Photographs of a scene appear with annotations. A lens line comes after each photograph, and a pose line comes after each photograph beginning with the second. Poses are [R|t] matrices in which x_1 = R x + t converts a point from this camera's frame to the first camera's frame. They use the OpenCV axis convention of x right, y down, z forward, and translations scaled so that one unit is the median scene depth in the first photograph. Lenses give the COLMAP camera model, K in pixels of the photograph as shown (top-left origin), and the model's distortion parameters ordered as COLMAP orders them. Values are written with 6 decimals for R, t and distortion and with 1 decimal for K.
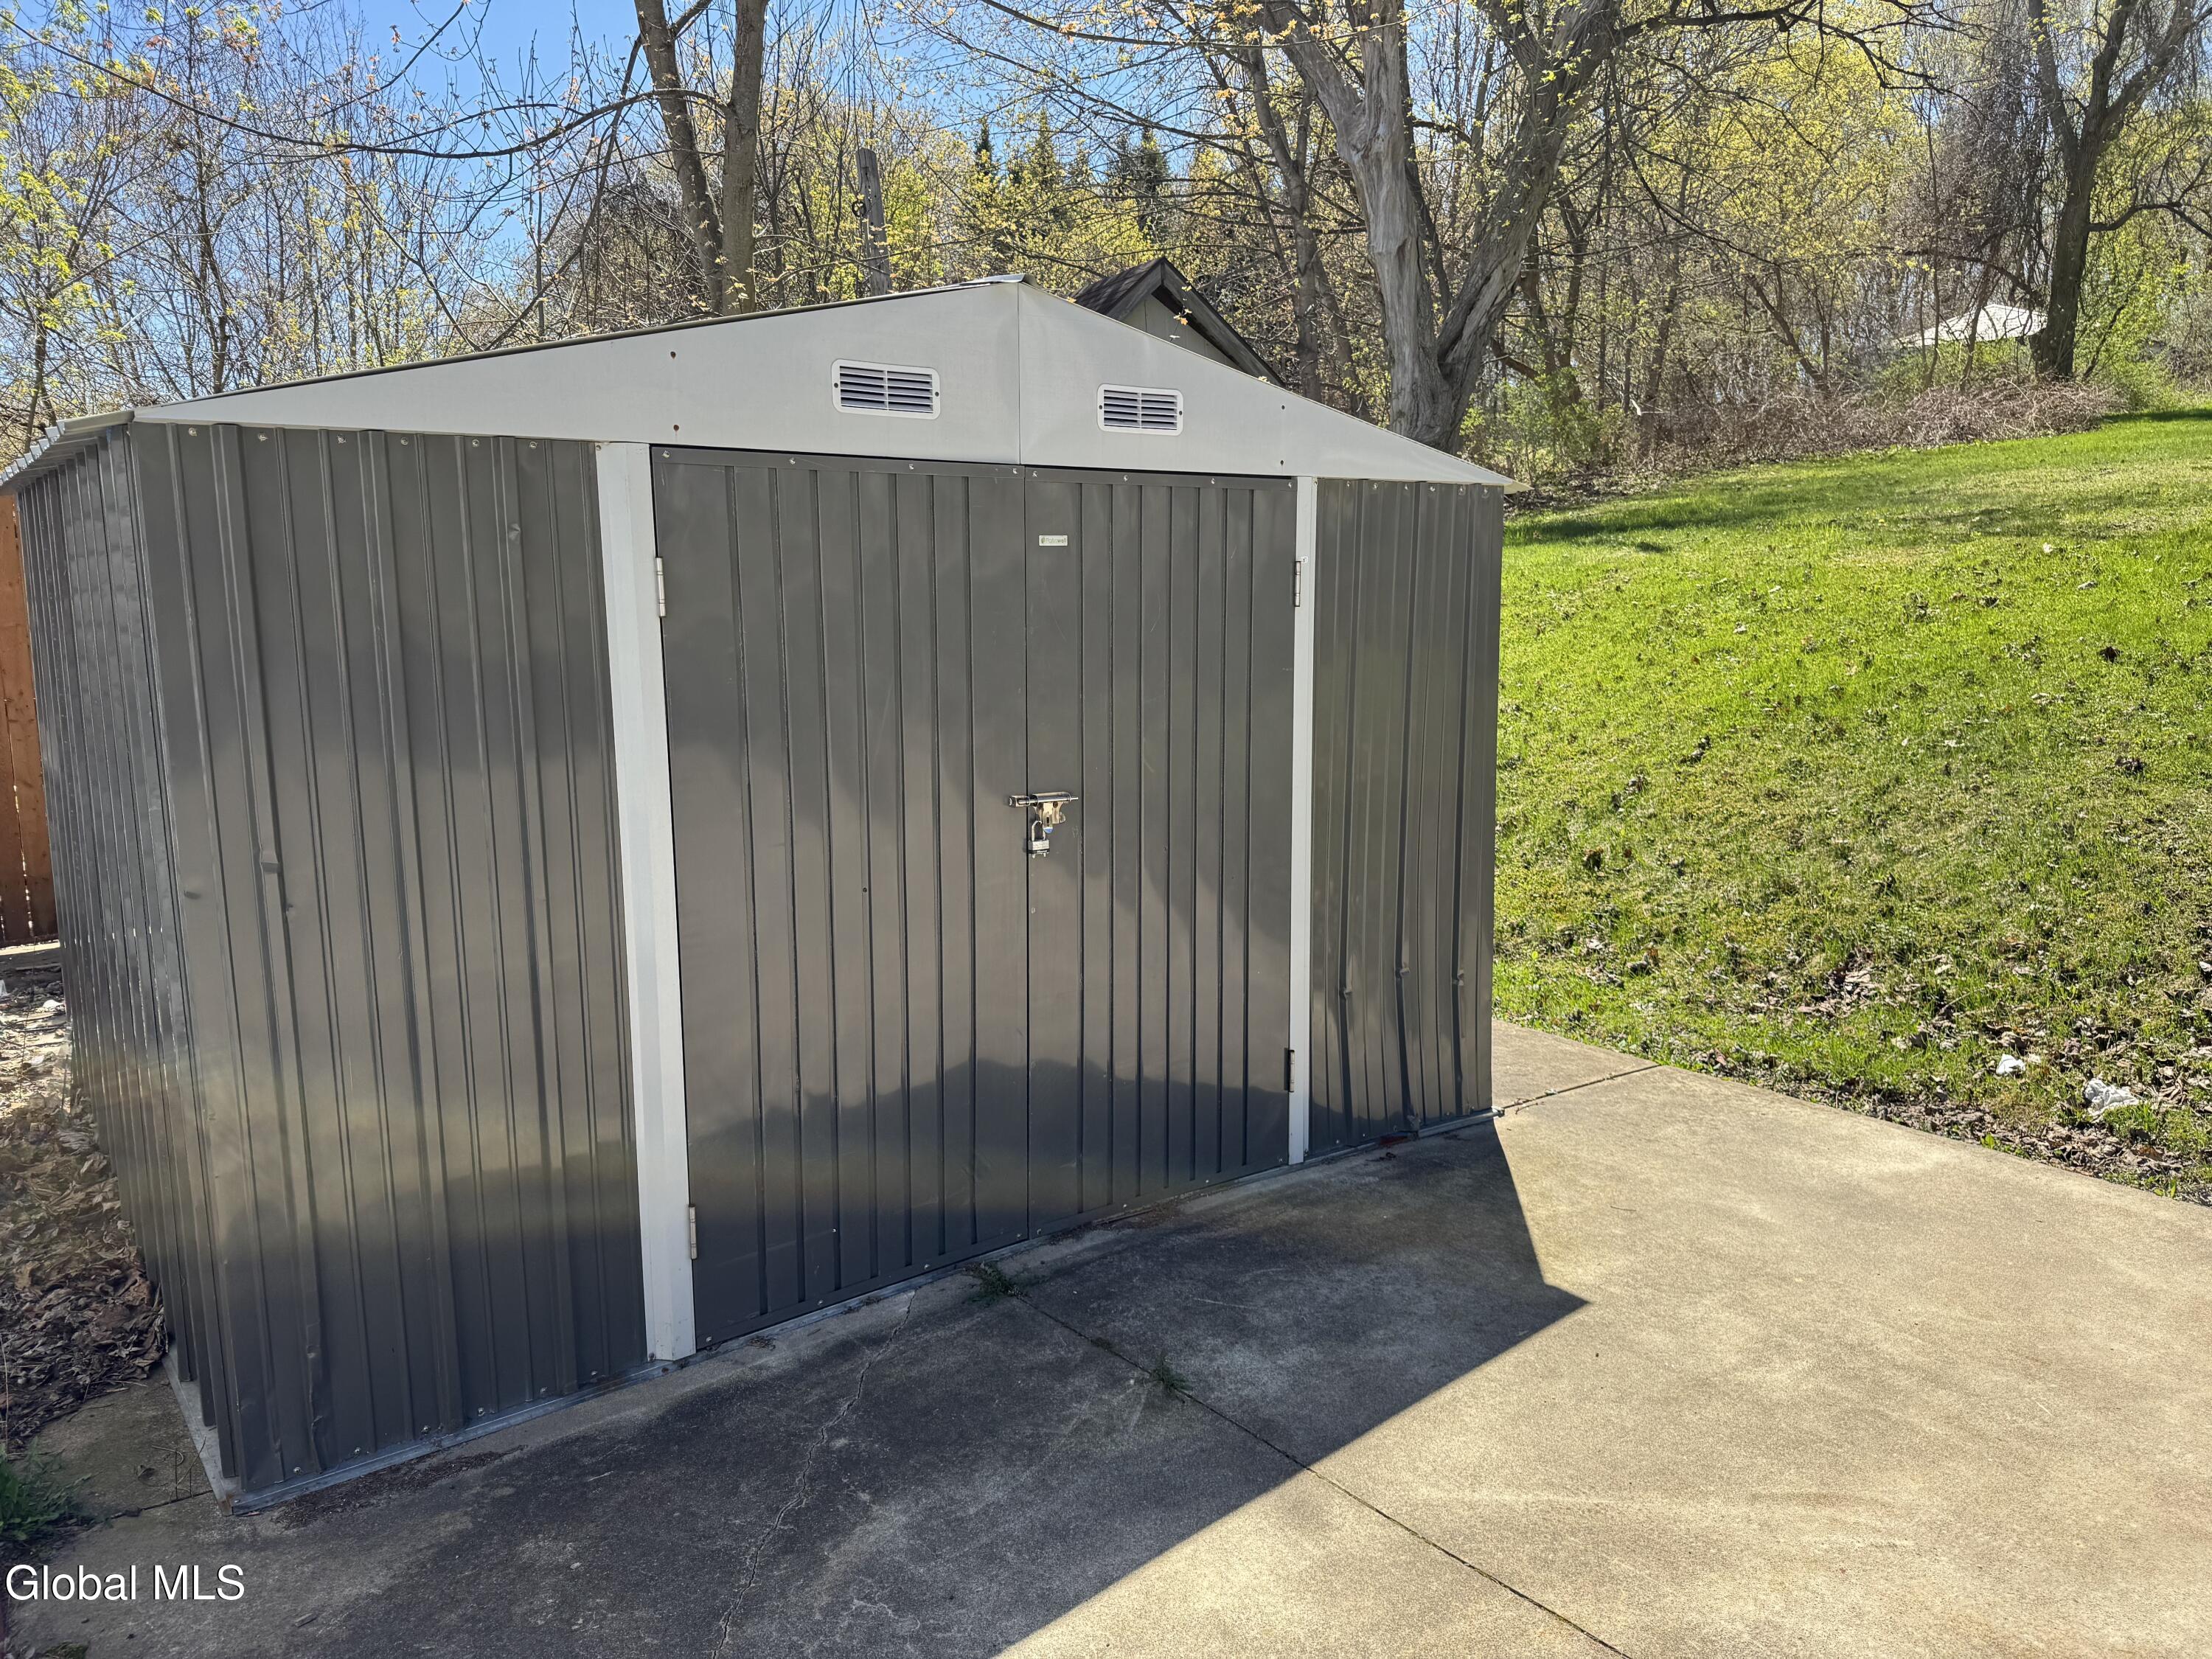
lens RADIAL K [[1536.5, 0, 1106.0], [0, 1536.5, 829.5], [0, 0, 1]] dist [-0.000859, 0.000022]
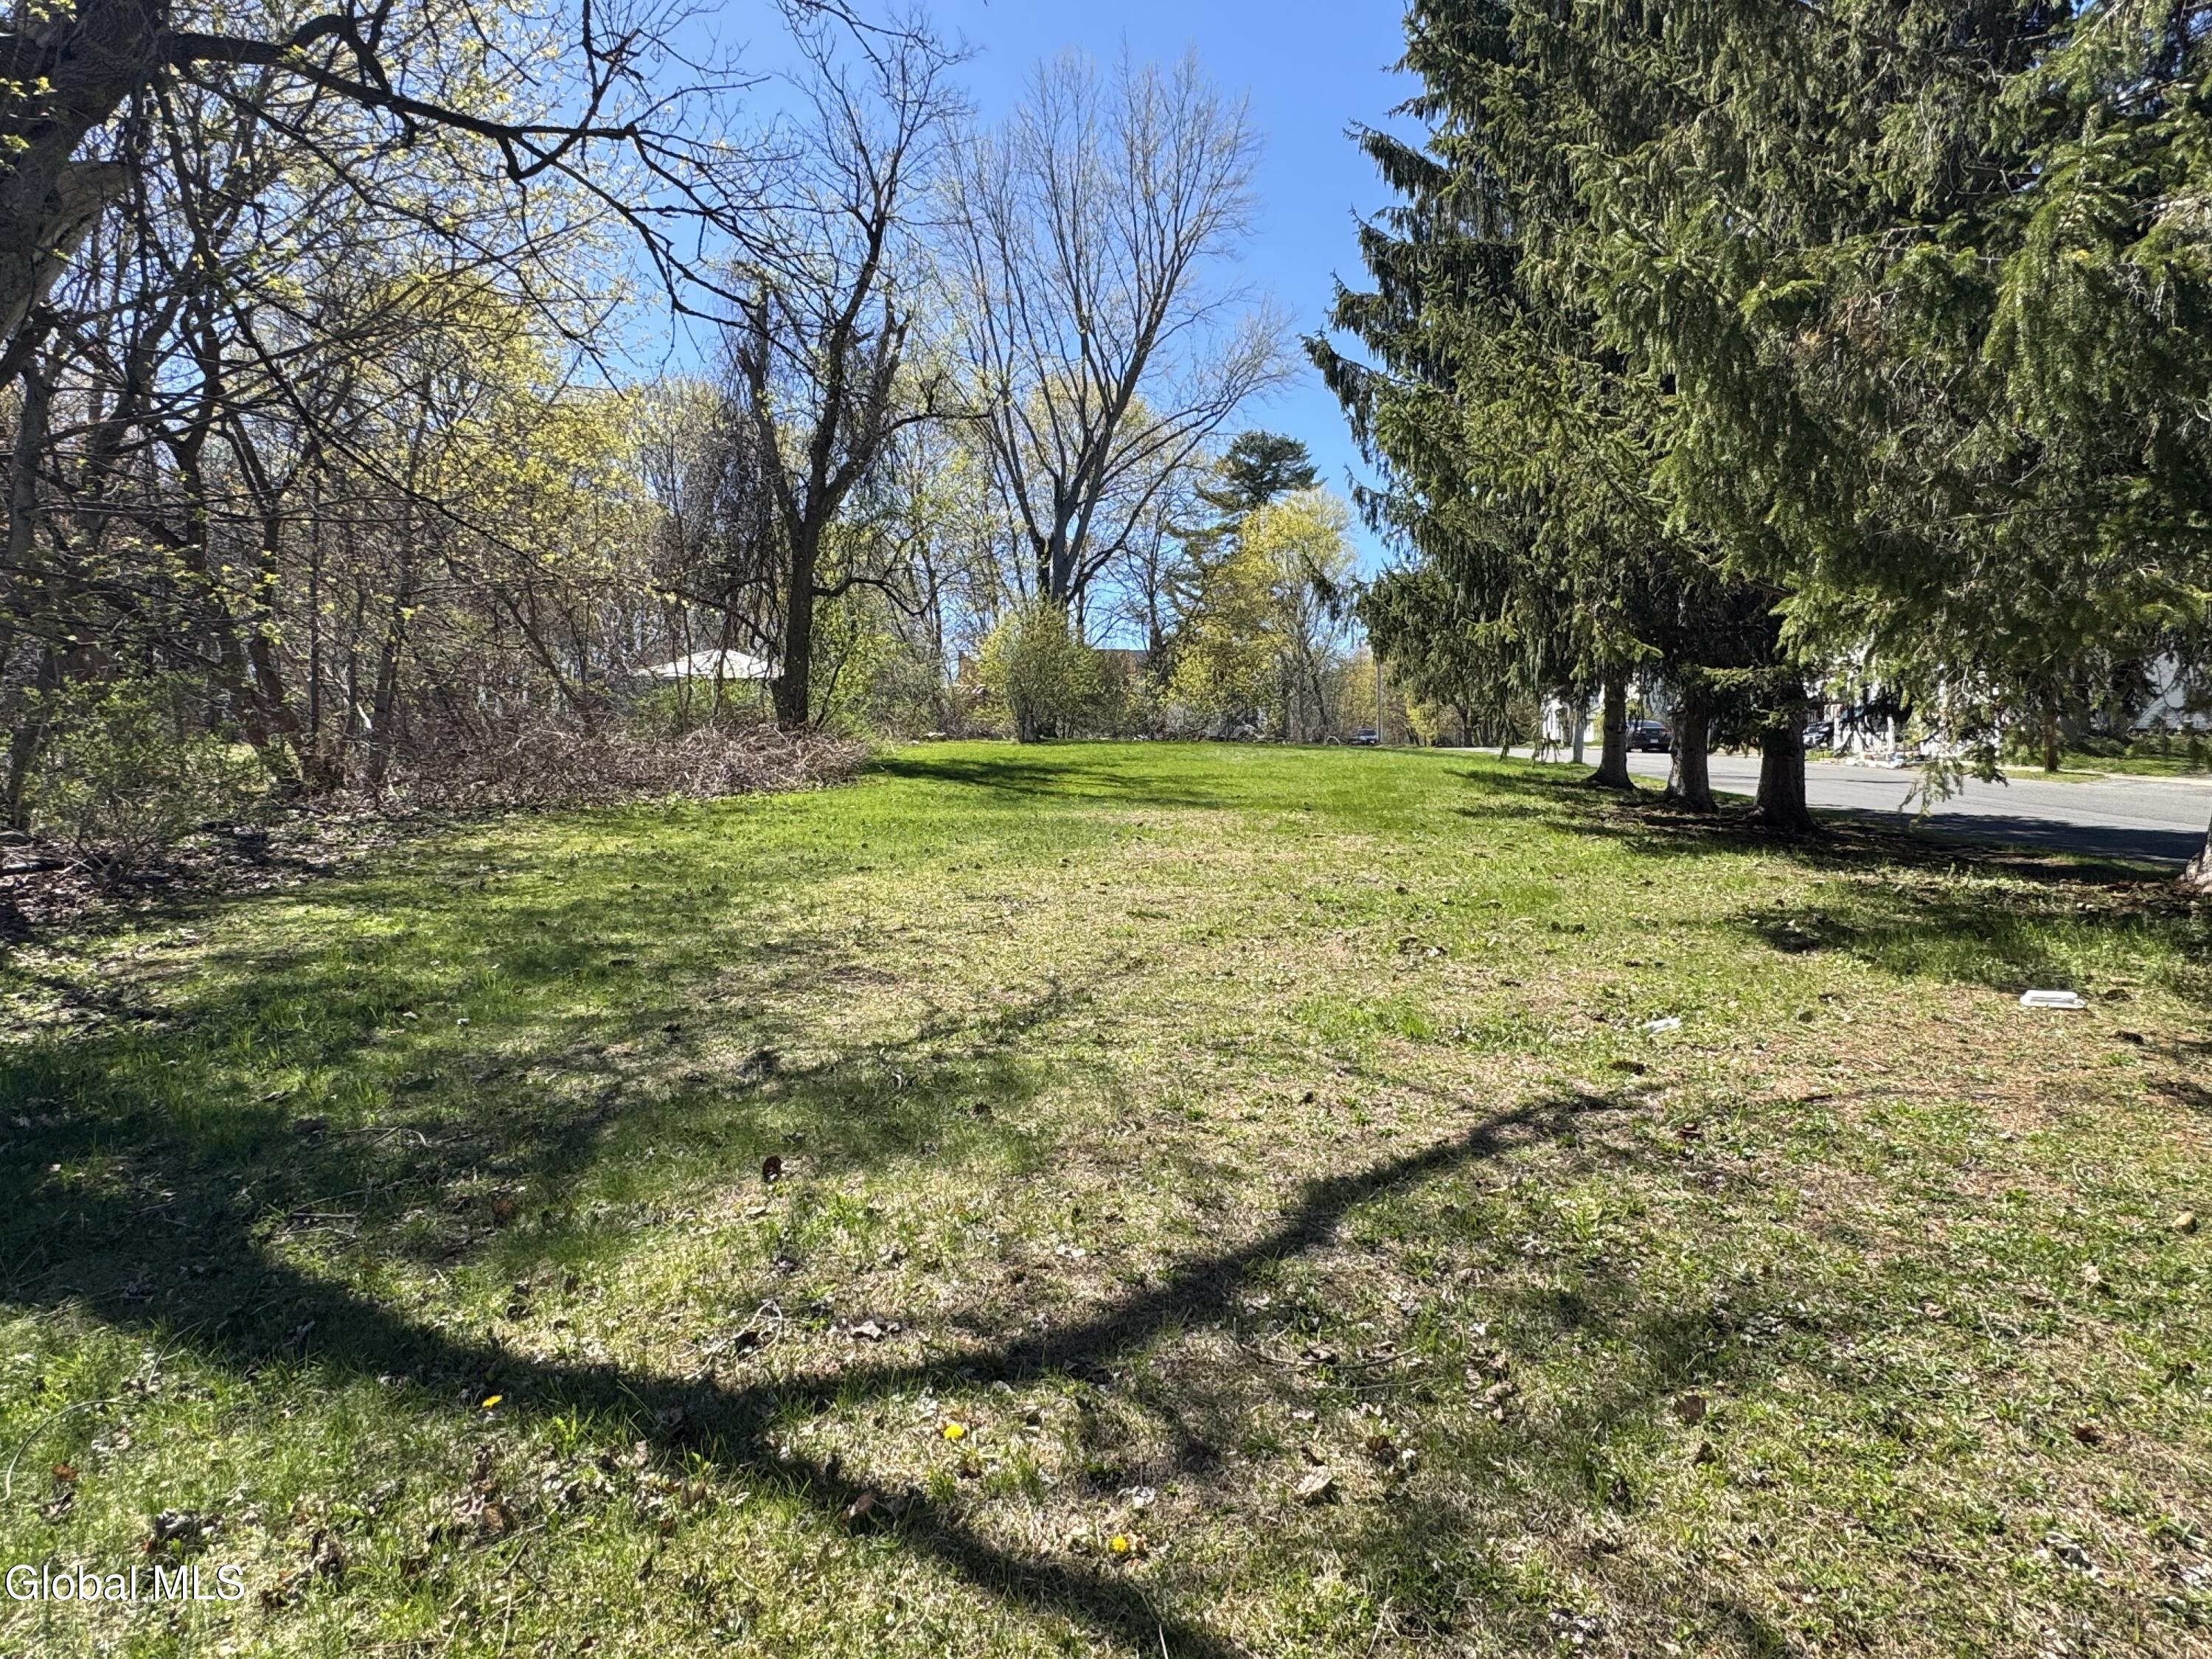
lens RADIAL K [[1295.3, 0, 1106.0], [0, 1295.3, 829.5], [0, 0, 1]] dist [-0.000948, -0.000109]
pose [[0.683722, 0.018018, 0.729520, 0.114869], [0.108006, 0.986186, -0.125583, -0.088130], [-0.721705, 0.164656, 0.672331, 0.261893]]
